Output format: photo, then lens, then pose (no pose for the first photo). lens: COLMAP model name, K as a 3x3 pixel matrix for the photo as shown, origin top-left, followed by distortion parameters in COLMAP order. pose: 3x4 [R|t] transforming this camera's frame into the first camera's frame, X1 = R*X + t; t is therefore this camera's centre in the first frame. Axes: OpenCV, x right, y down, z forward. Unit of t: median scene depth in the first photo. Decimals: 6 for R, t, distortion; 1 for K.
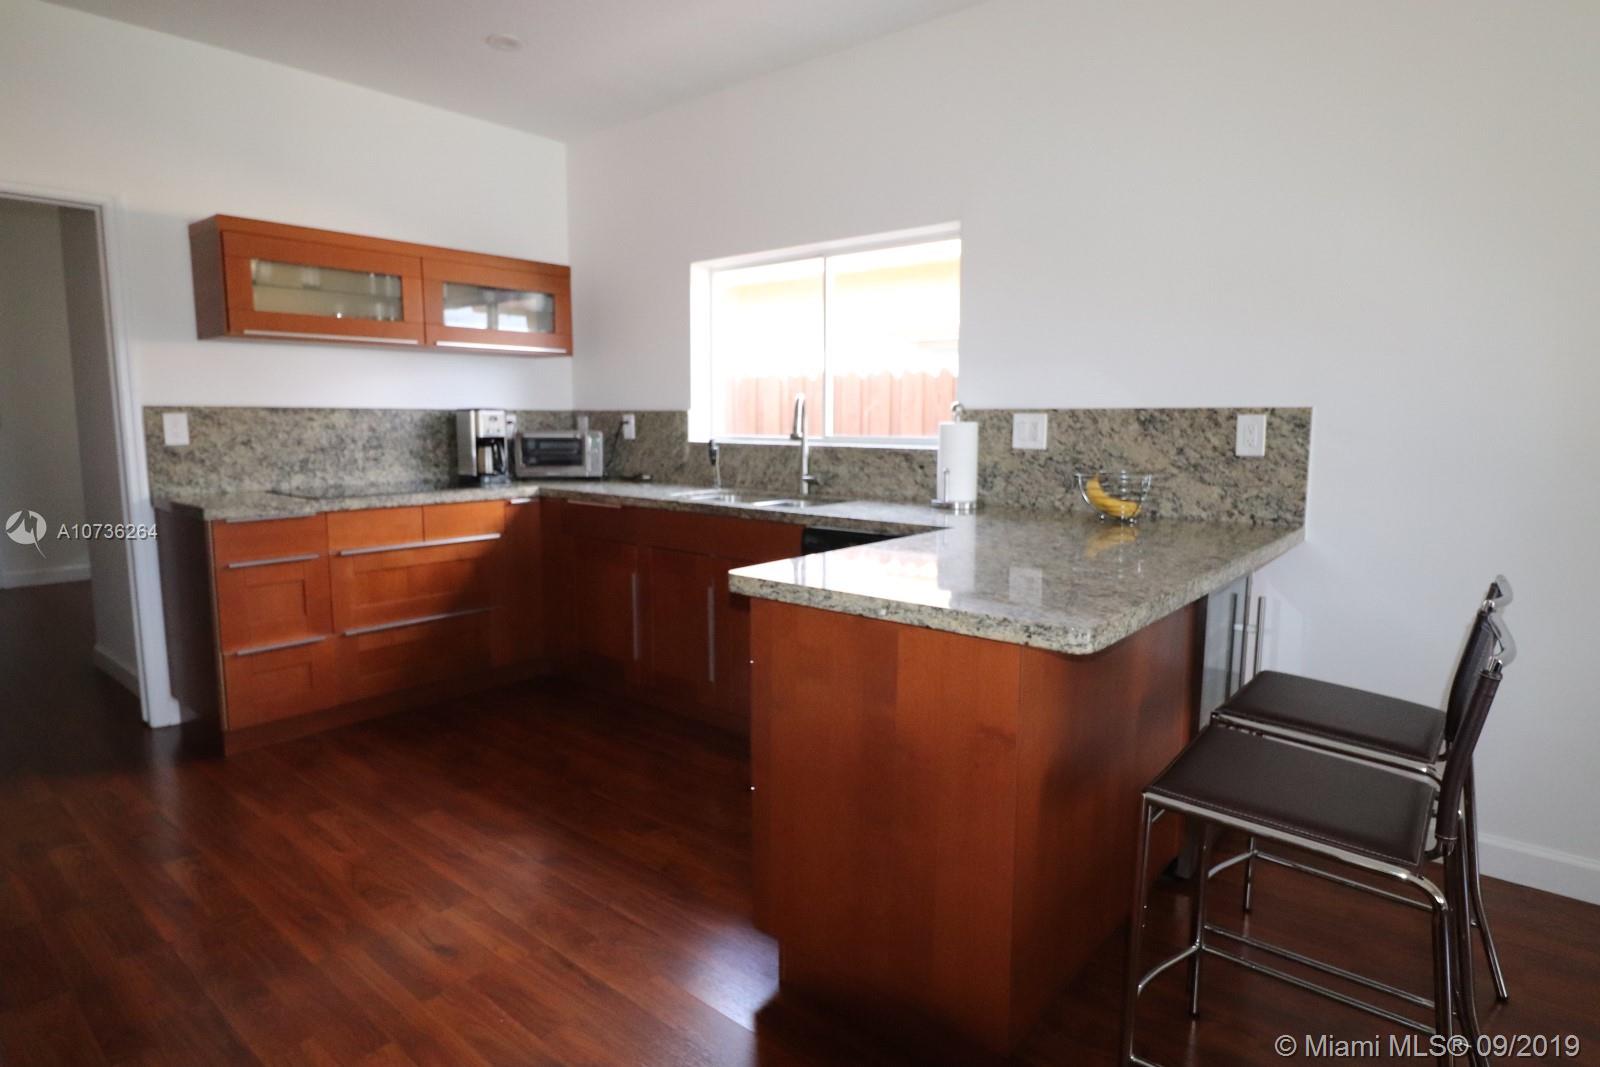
lens RADIAL K [[882.8, 0, 795.4], [0, 882.8, 521.8], [0, 0, 1]] dist [-0.004641, -0.000359]
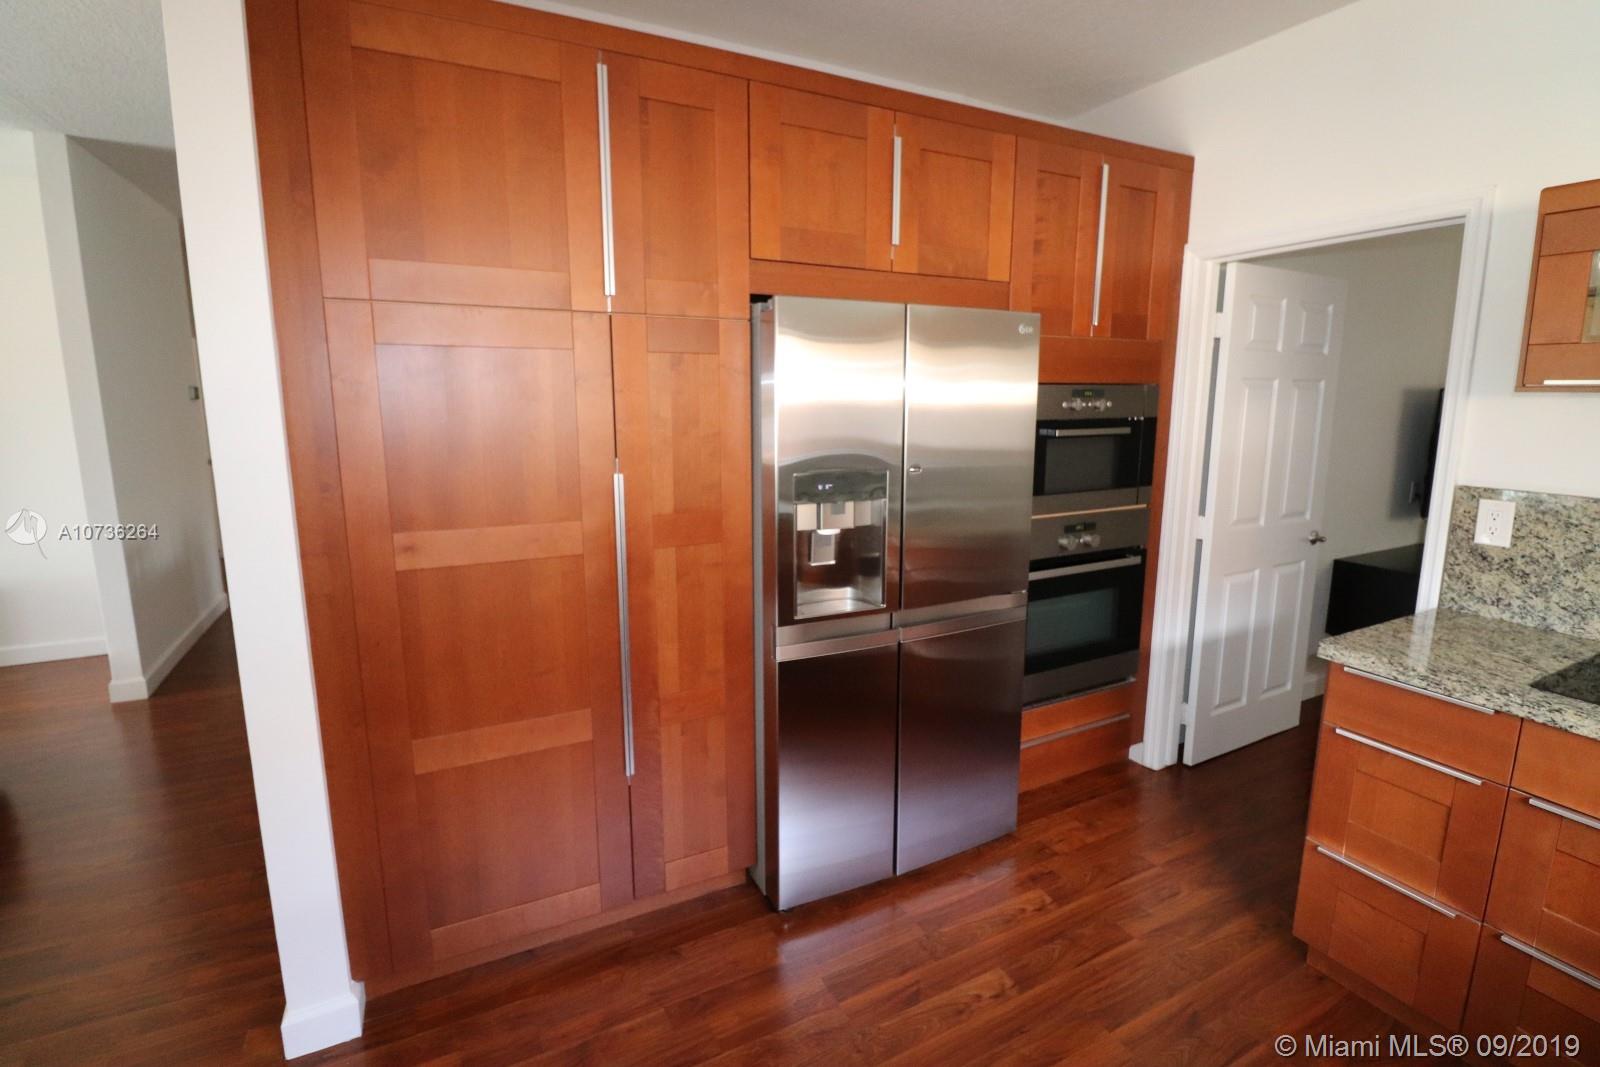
lens RADIAL K [[746.3, 0, 804.5], [0, 746.3, 521.8], [0, 0, 1]] dist [-0.021133, -0.002856]
pose [[-0.380016, 0.153687, -0.912123, 0.019205], [-0.114797, 0.970640, 0.211375, -0.159145], [0.917829, 0.185035, -0.351216, 0.683368]]
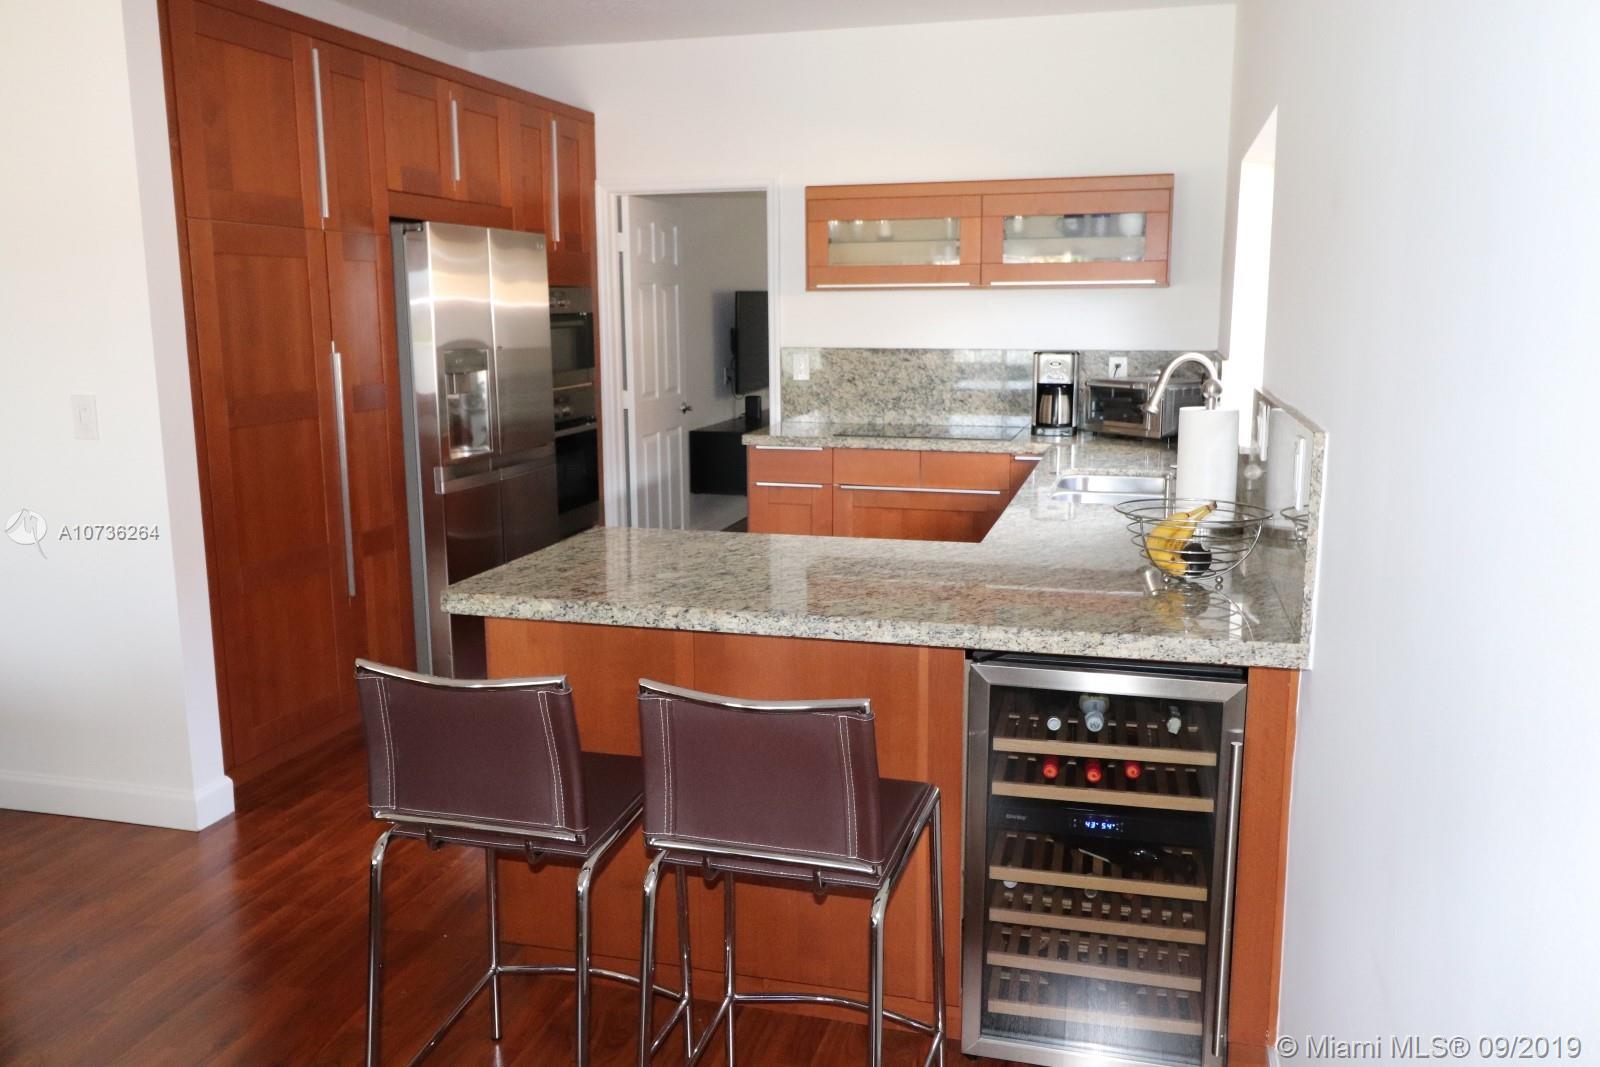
lens RADIAL K [[1260.5, 0, 798.9], [0, 1260.5, 517.3], [0, 0, 1]] dist [0.039080, 0.003073]
pose [[0.420718, 0.145885, -0.895385, 0.829388], [-0.104330, 0.988218, 0.111988, -0.091698], [0.901172, 0.046300, 0.430981, 0.260351]]
